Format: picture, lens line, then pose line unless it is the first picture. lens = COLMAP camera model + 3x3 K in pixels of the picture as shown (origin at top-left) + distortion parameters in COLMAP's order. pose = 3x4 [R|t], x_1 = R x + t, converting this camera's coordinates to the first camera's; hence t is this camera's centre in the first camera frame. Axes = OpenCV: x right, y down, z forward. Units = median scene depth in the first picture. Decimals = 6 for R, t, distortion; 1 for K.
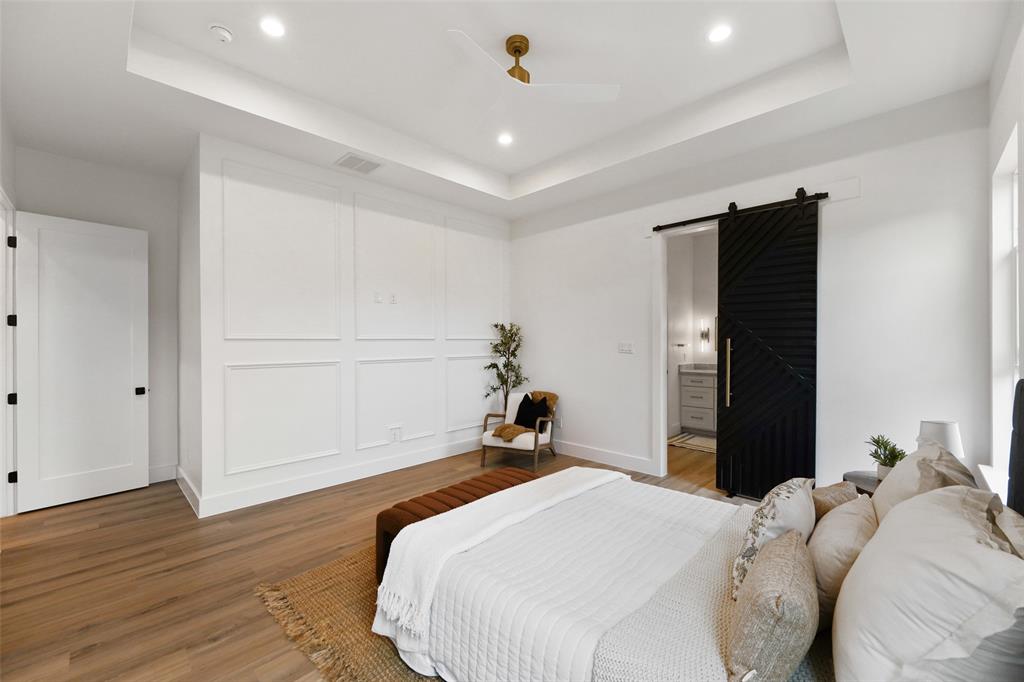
lens RADIAL K [[410.1, 0, 507.7], [0, 410.1, 341.4], [0, 0, 1]] dist [-0.002863, -0.000448]
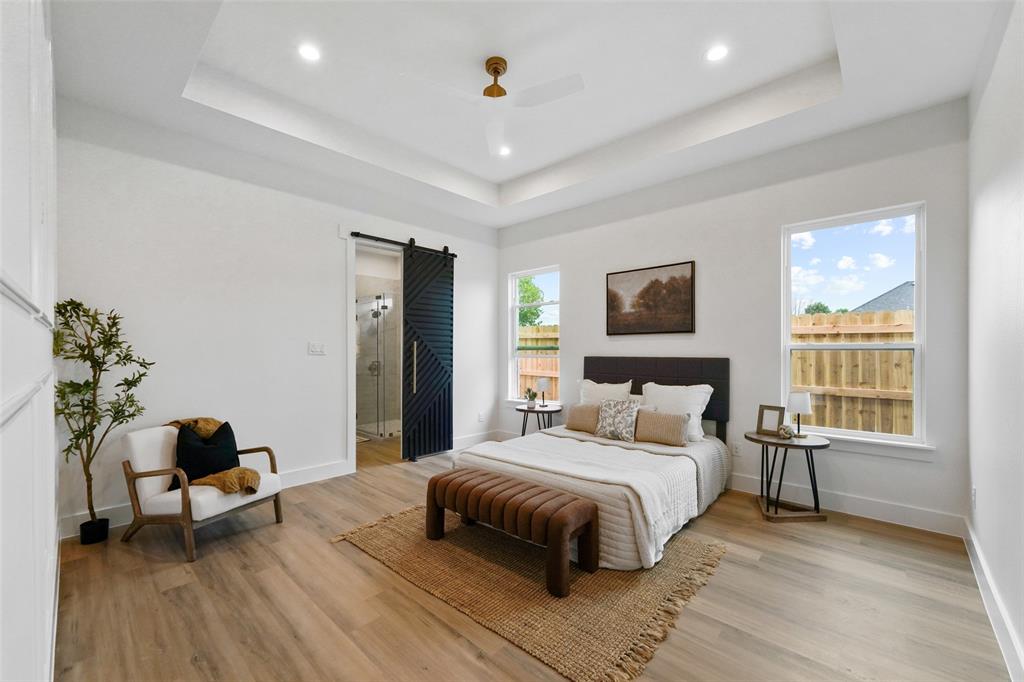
lens RADIAL K [[410.1, 0, 507.9], [0, 410.1, 349.5], [0, 0, 1]] dist [-0.002863, -0.000448]
pose [[-0.024860, 0.004655, 0.999680, -0.762674], [-0.000102, 0.999989, -0.004659, 0.024961], [-0.999691, -0.000217, -0.024860, 0.712485]]
